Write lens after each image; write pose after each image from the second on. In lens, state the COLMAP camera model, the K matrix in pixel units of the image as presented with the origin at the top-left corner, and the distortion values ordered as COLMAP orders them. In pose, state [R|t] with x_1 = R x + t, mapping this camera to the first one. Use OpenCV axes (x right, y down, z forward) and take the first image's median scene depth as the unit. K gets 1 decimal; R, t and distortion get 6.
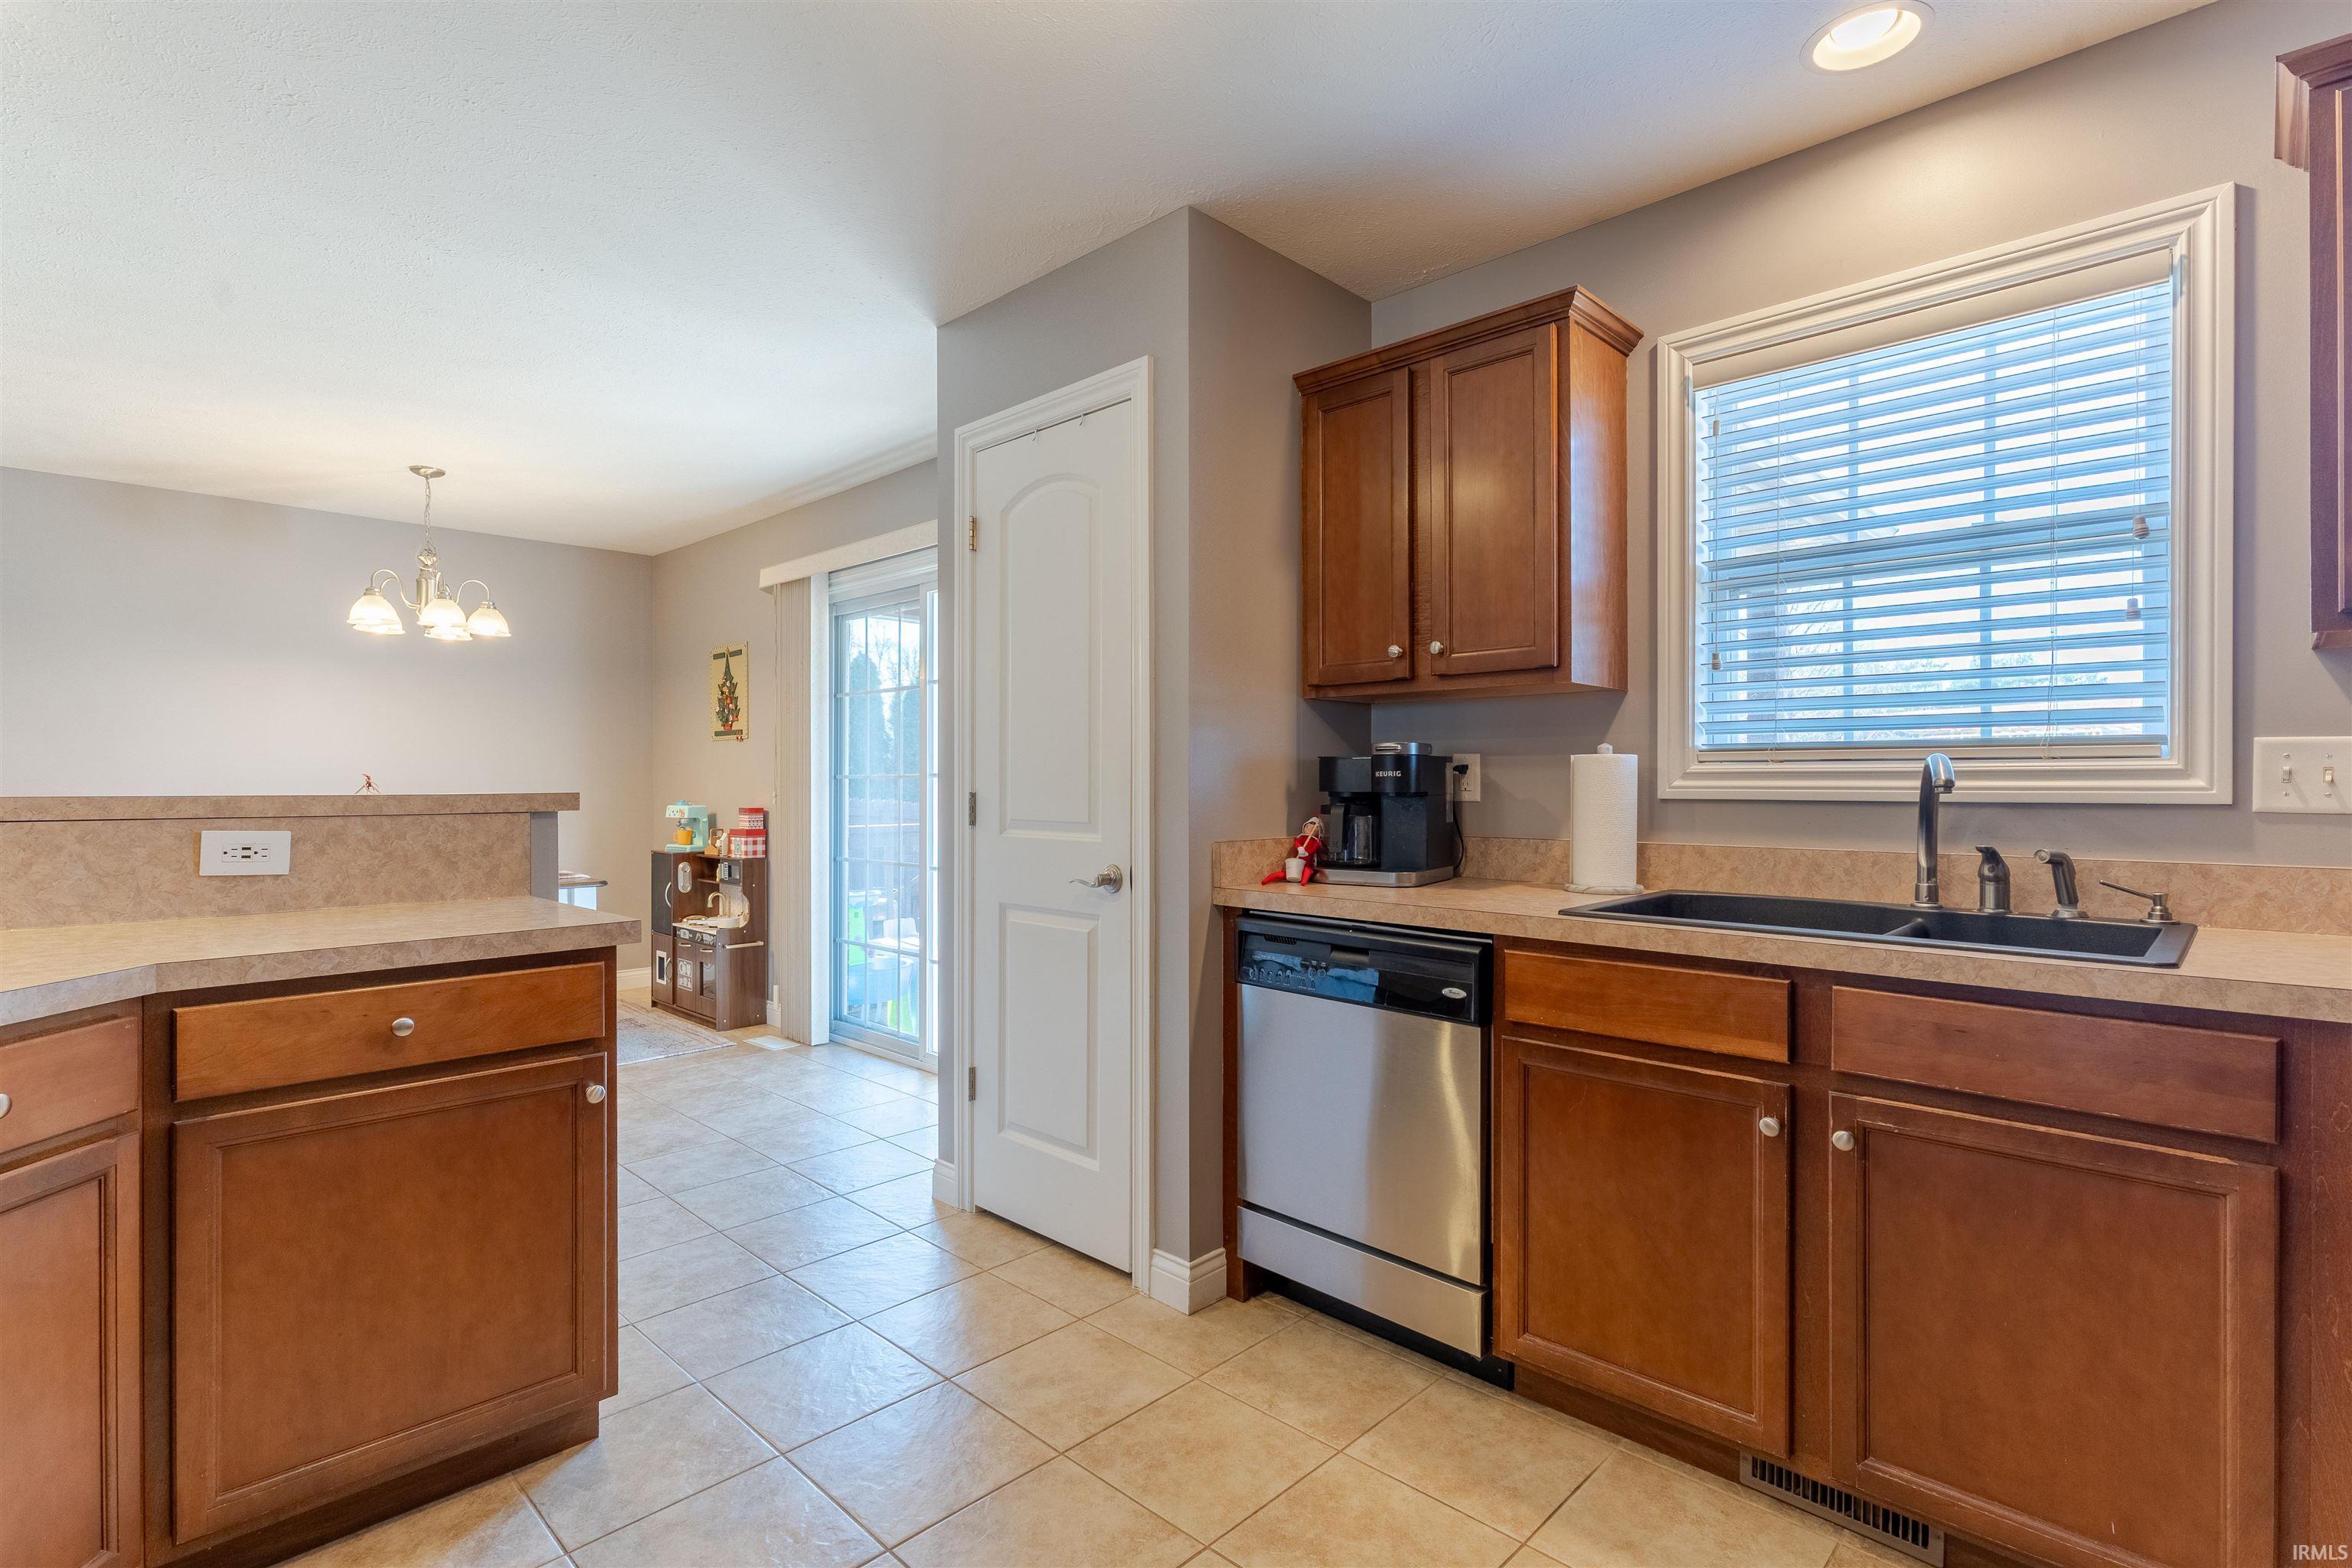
lens RADIAL K [[1115.3, 0, 1170.7], [0, 1115.3, 782.8], [0, 0, 1]] dist [-0.000040, 0.000142]
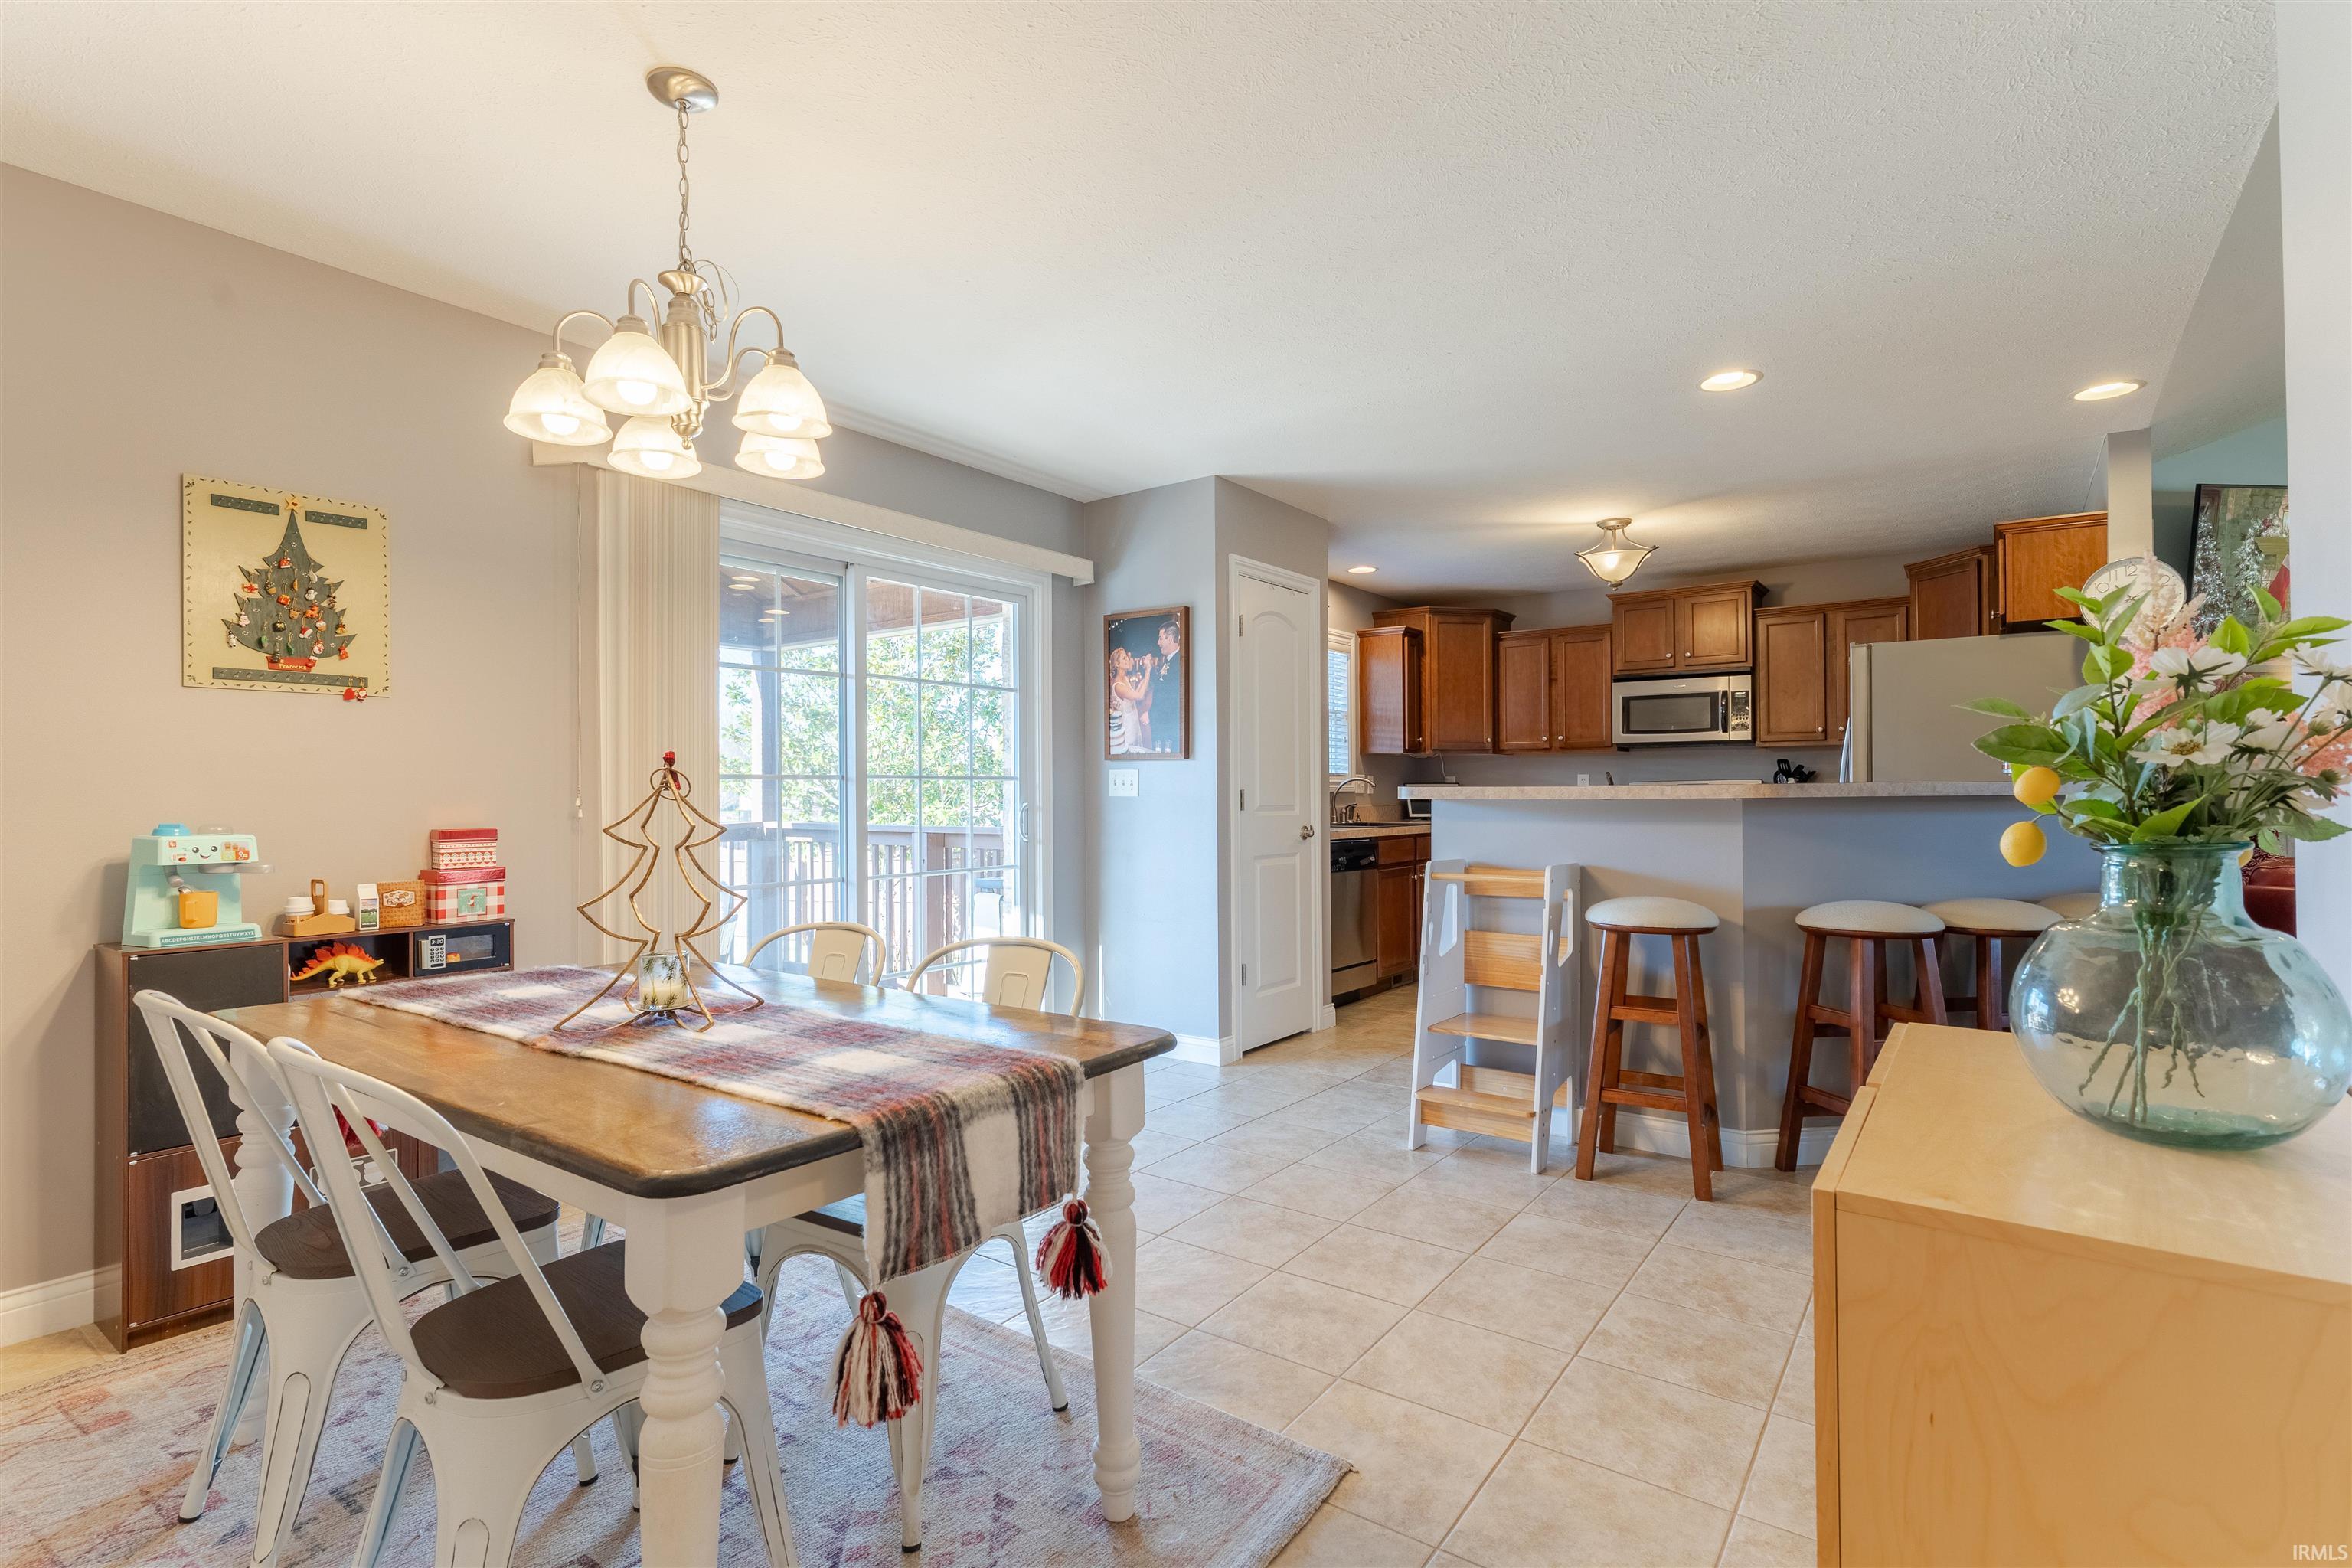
lens RADIAL K [[1125.3, 0, 1176.0], [0, 1125.3, 784.0], [0, 0, 1]] dist [-0.000283, 0.000688]
pose [[-0.140028, 0.010247, 0.990094, -2.450000], [0.007189, 0.999931, -0.009332, 0.019771], [-0.990121, 0.005811, -0.140092, 1.850698]]
